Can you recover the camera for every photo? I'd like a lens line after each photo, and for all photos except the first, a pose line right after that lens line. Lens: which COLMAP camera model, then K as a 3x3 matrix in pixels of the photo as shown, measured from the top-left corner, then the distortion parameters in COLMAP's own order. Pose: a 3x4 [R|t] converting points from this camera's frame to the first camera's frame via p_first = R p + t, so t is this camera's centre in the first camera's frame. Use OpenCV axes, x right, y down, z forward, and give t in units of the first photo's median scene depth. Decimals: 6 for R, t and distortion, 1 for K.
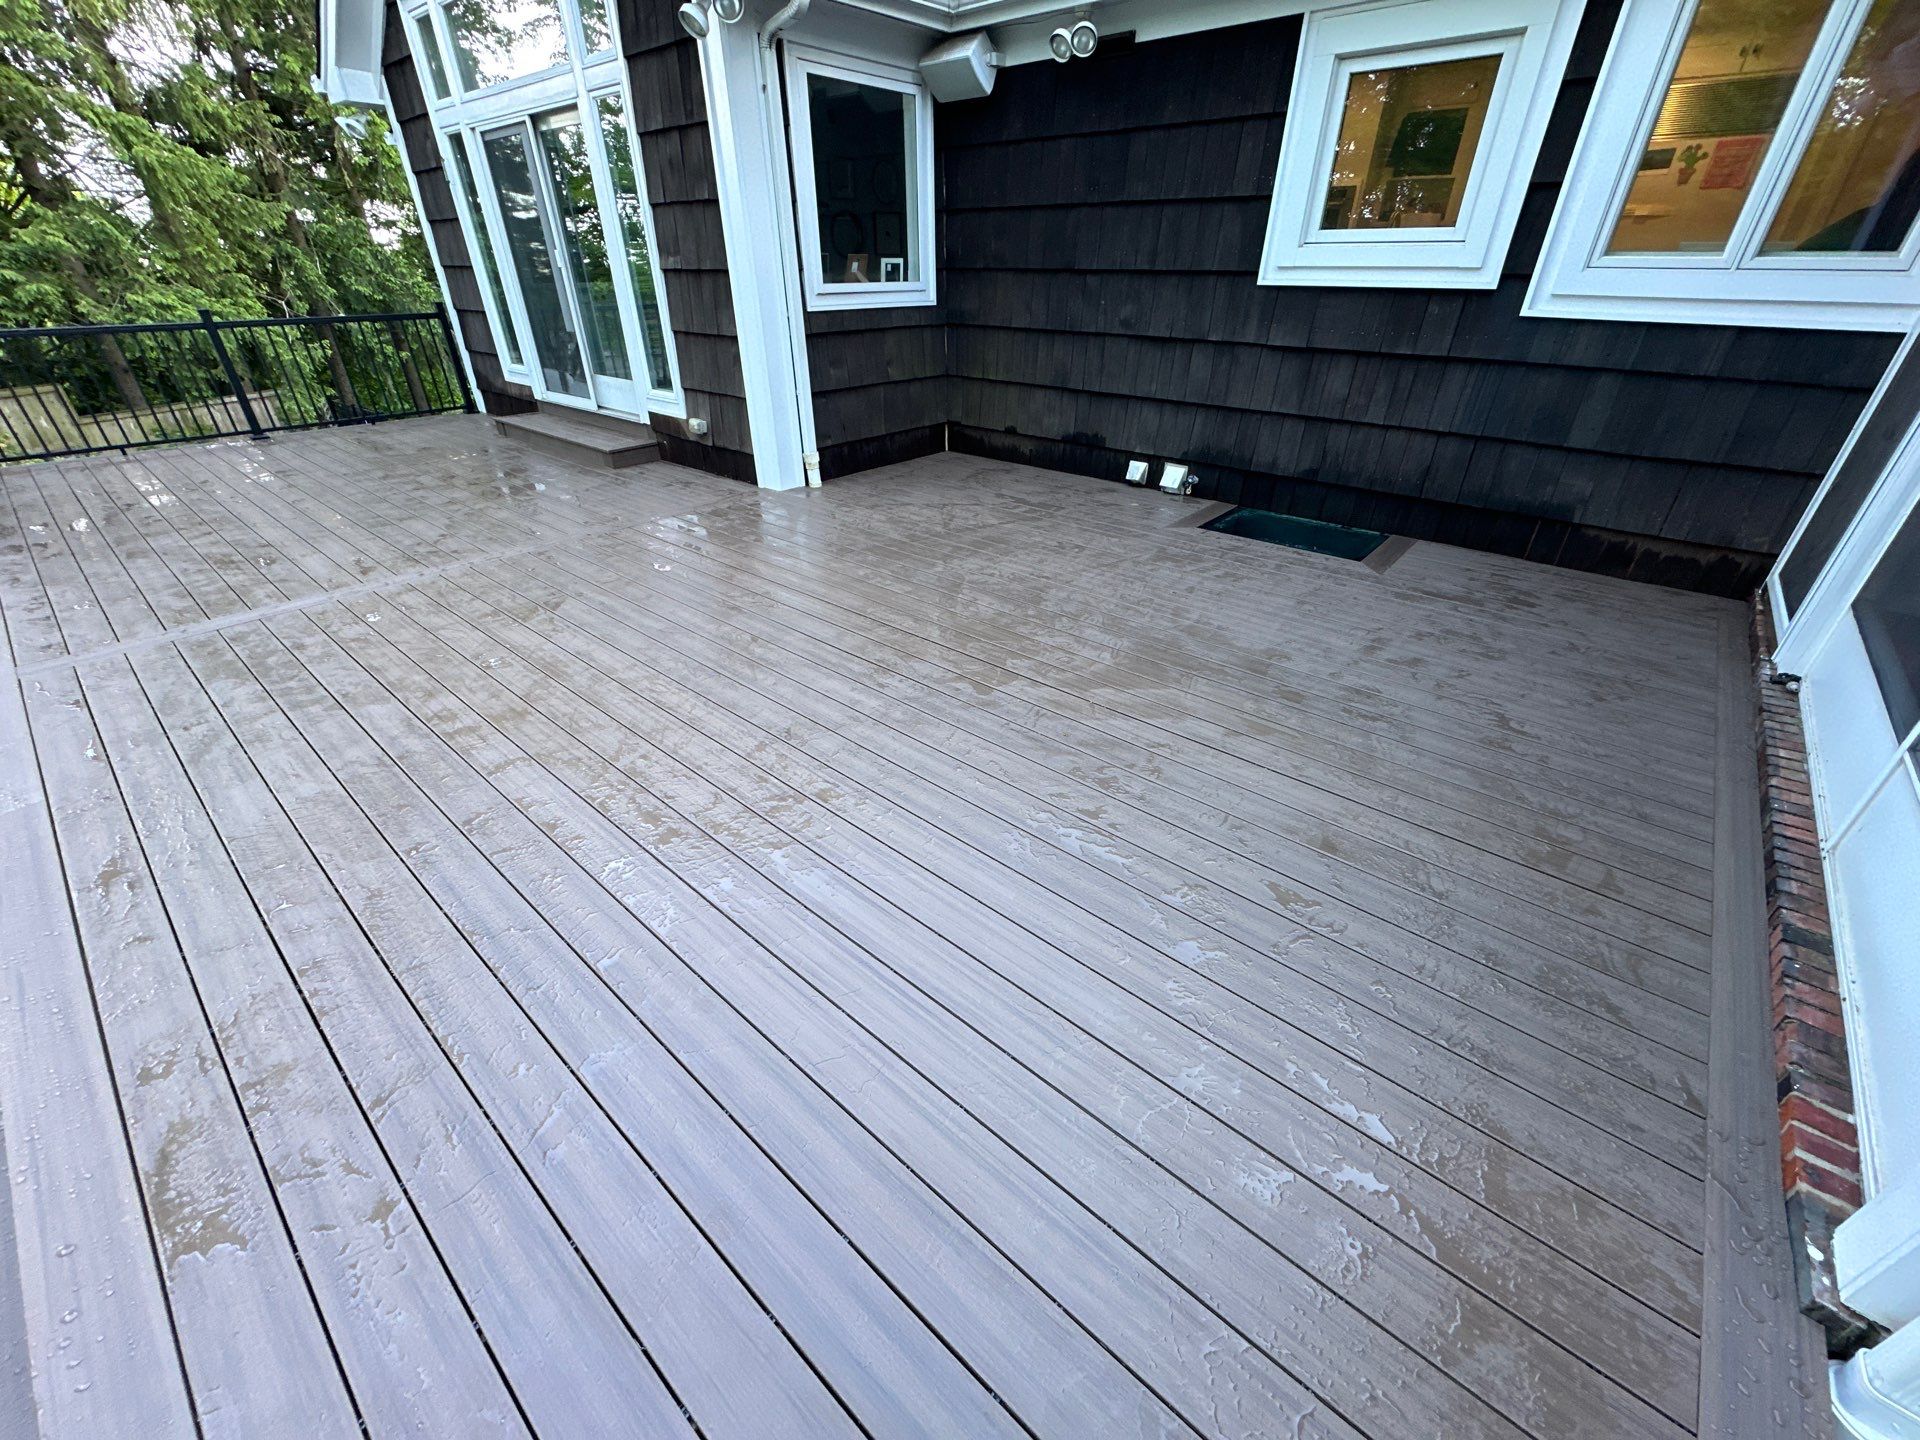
lens RADIAL K [[762.0, 0, 960.7], [0, 762.0, 717.6], [0, 0, 1]] dist [-0.003598, 0.000506]
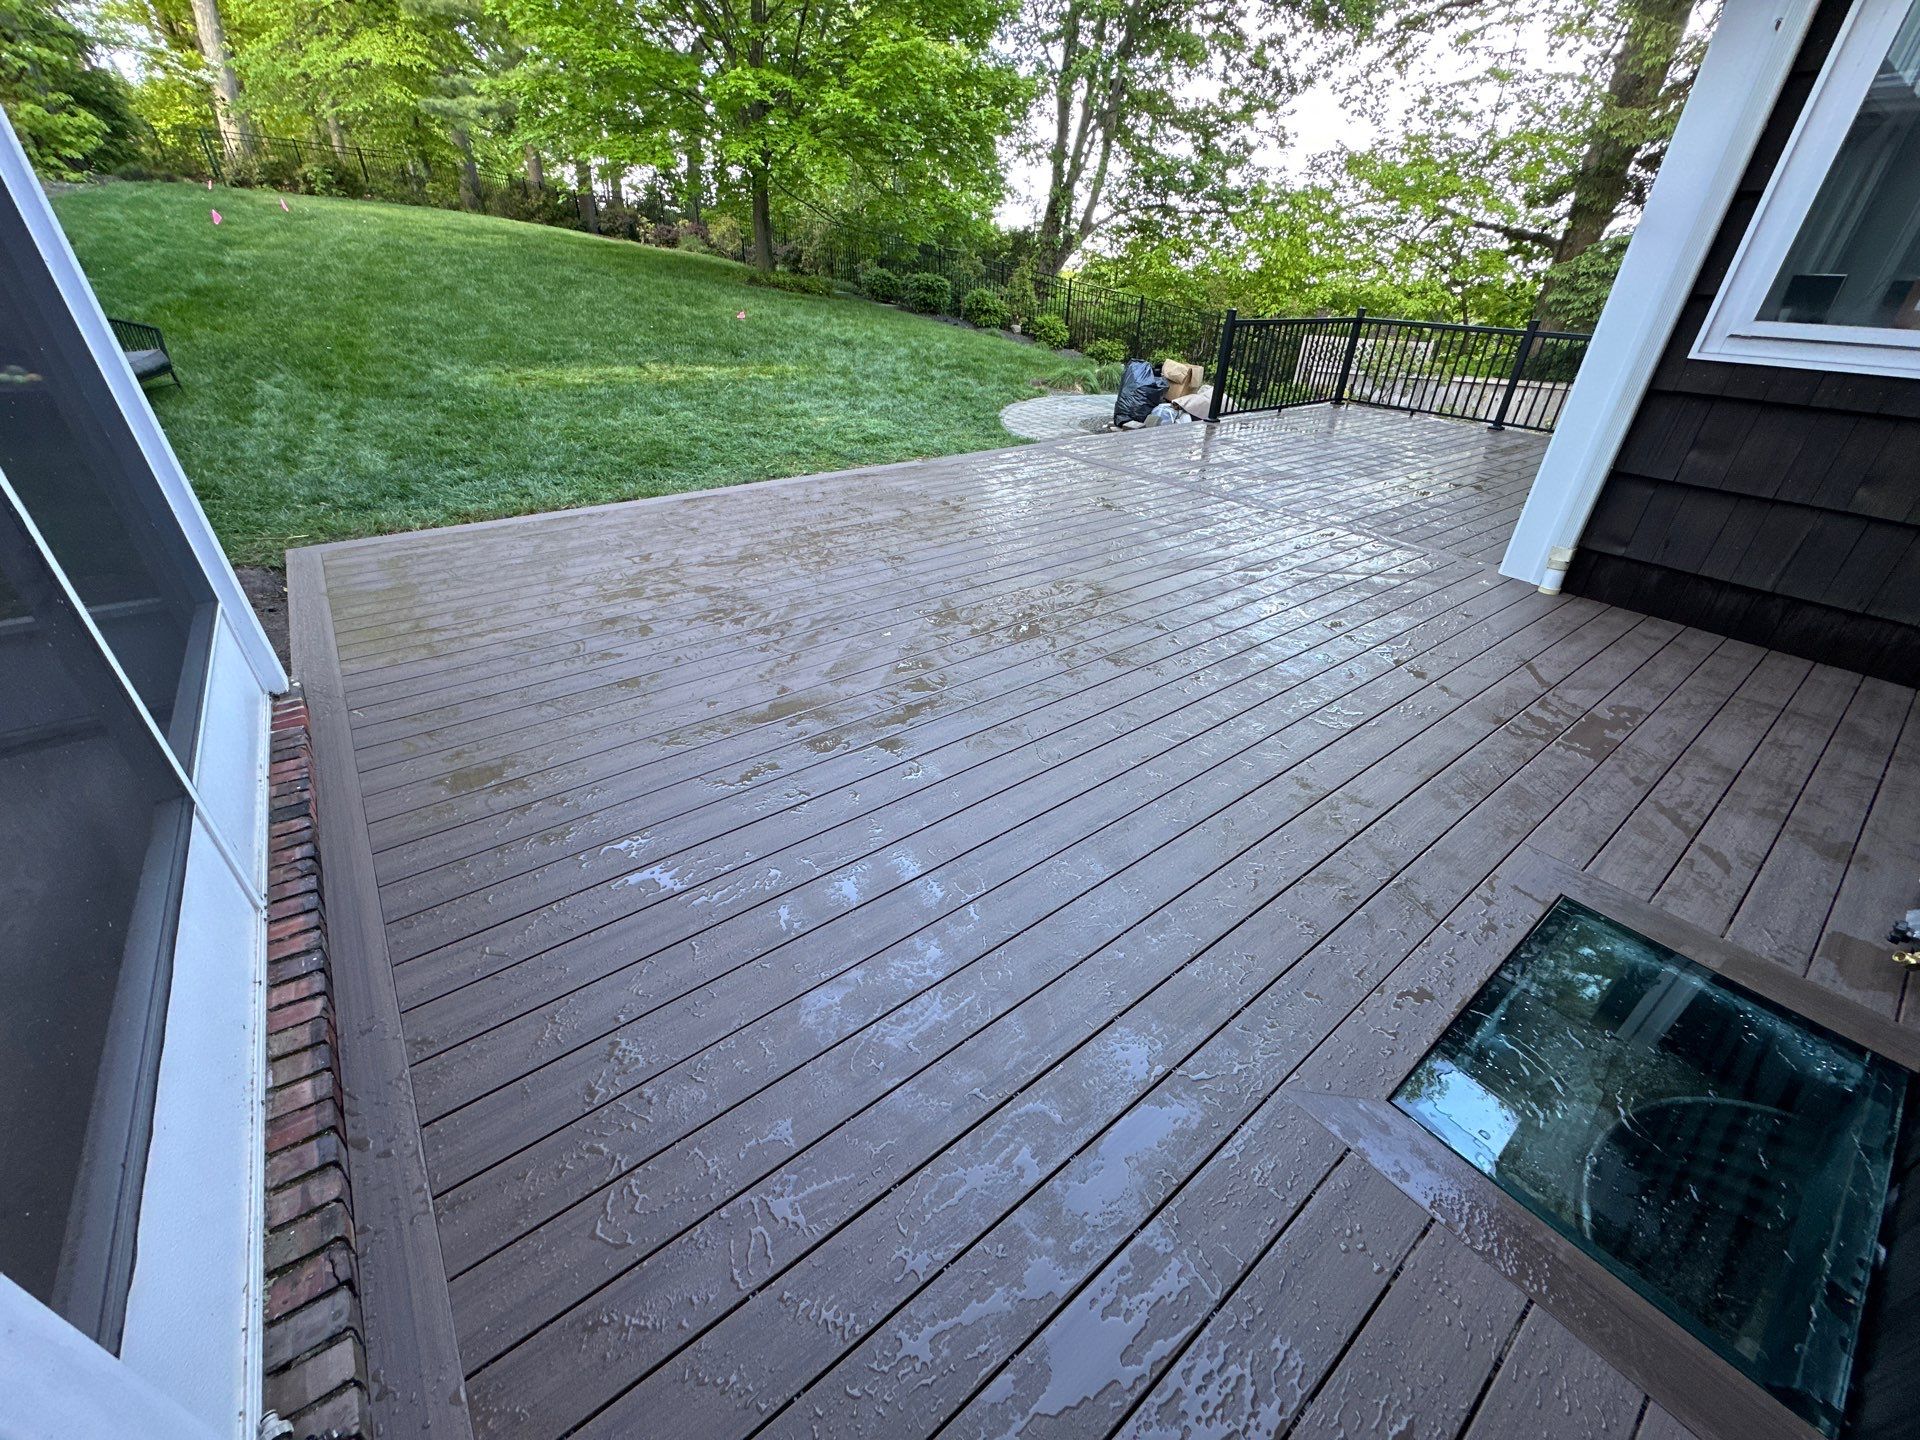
lens RADIAL K [[762.0, 0, 959.2], [0, 762.0, 716.1], [0, 0, 1]] dist [-0.003598, 0.000506]
pose [[-0.201569, 0.495347, -0.844986, 0.632100], [-0.530042, 0.670297, 0.519381, -0.329739], [0.823666, 0.552569, 0.127444, 0.560874]]
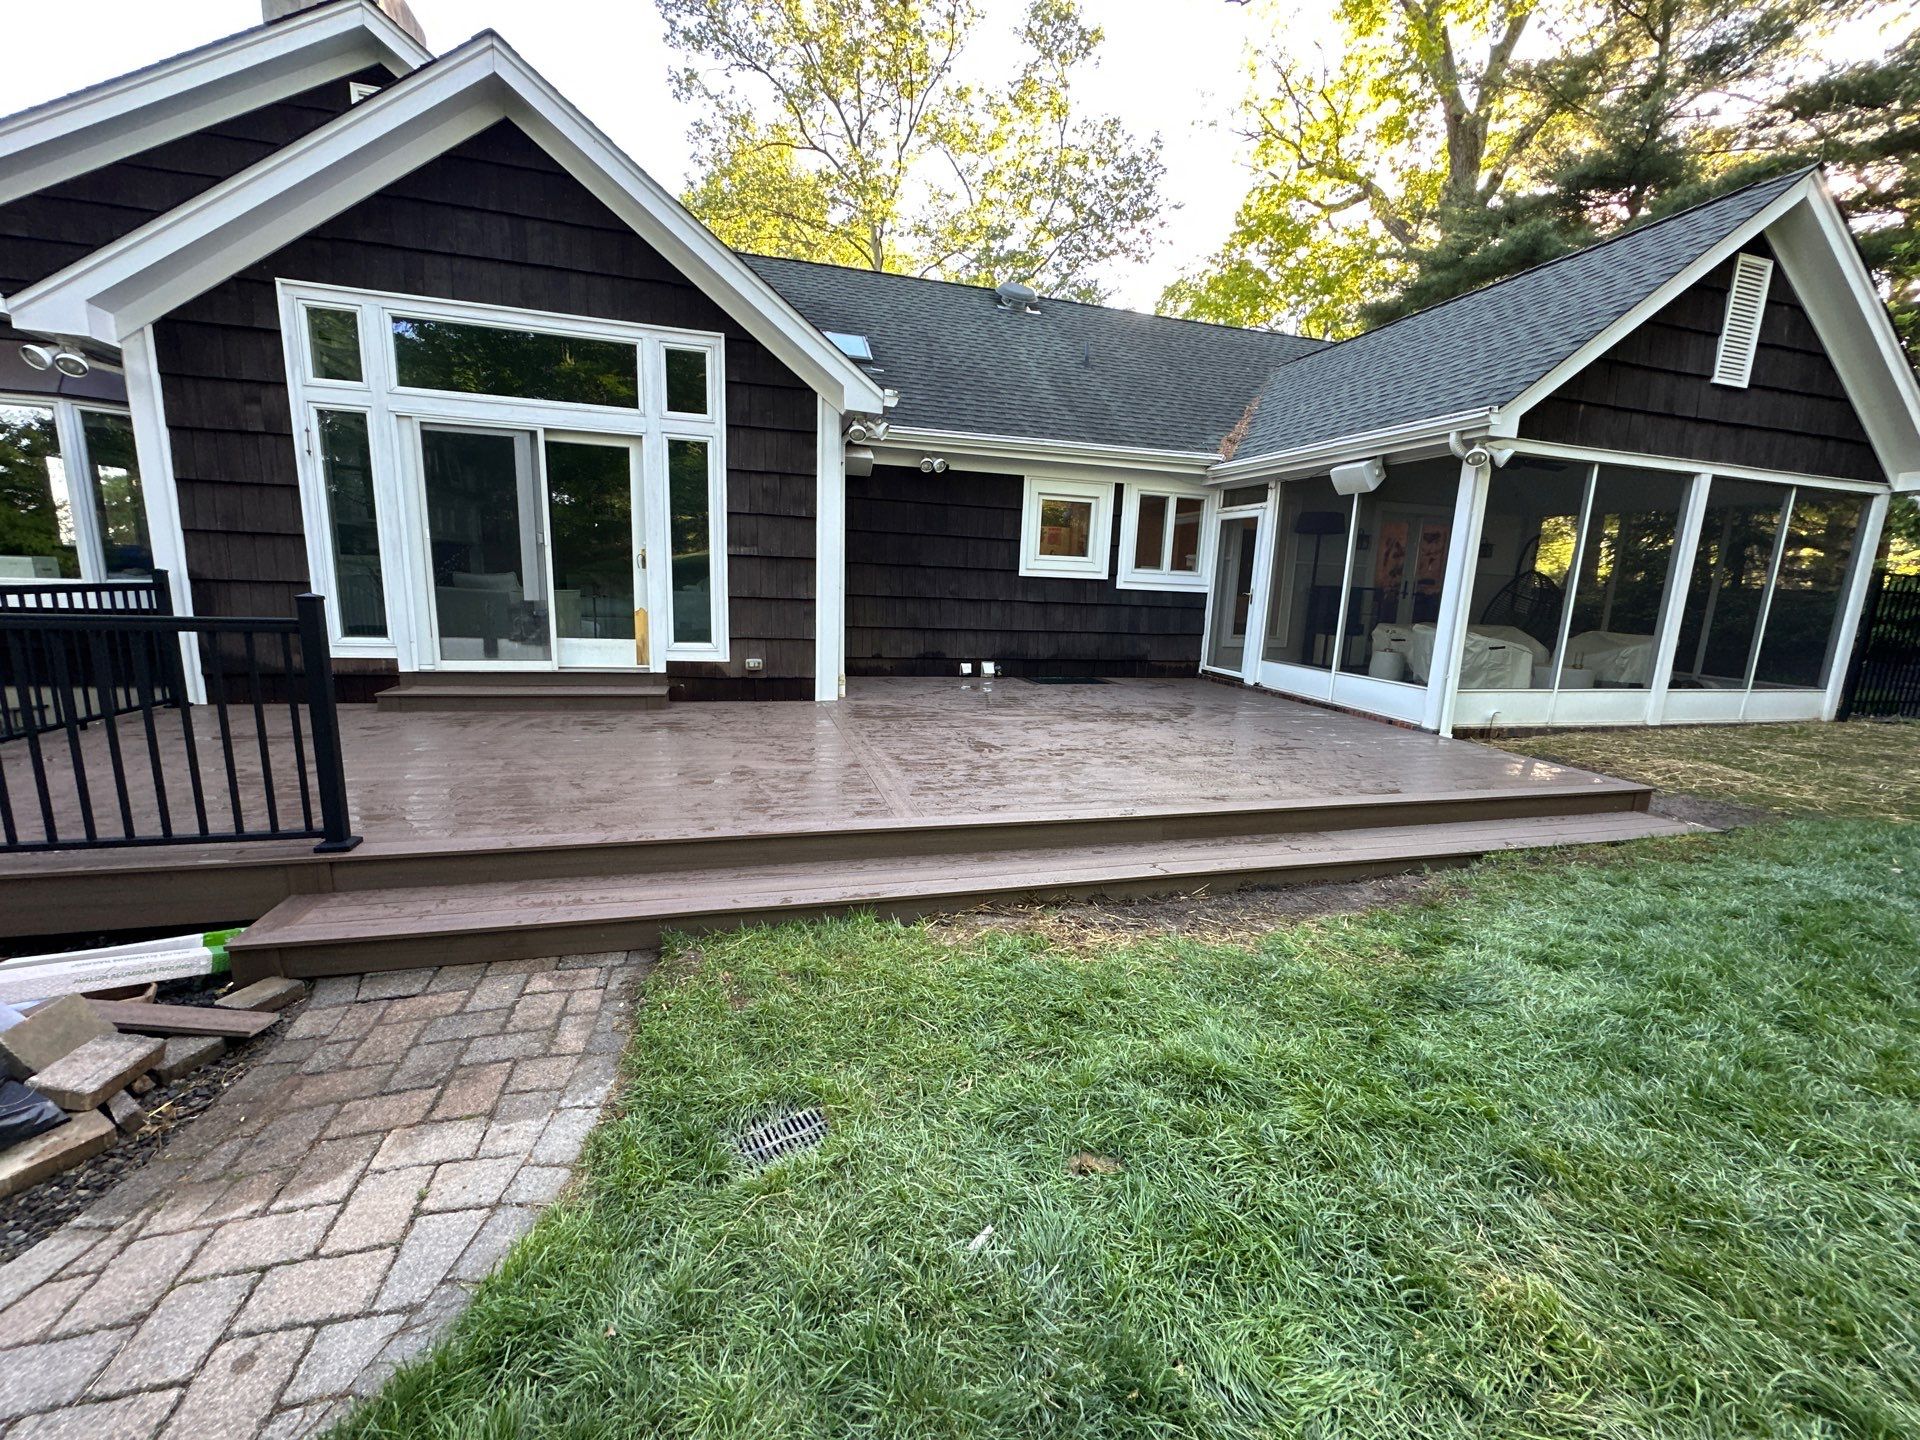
lens RADIAL K [[762.0, 0, 960.2], [0, 762.0, 718.8], [0, 0, 1]] dist [-0.003598, 0.000506]
pose [[0.552978, -0.130925, 0.822845, -1.330154], [0.394467, 0.911023, -0.120139, -0.013096], [-0.733901, 0.391020, 0.555421, 0.084780]]
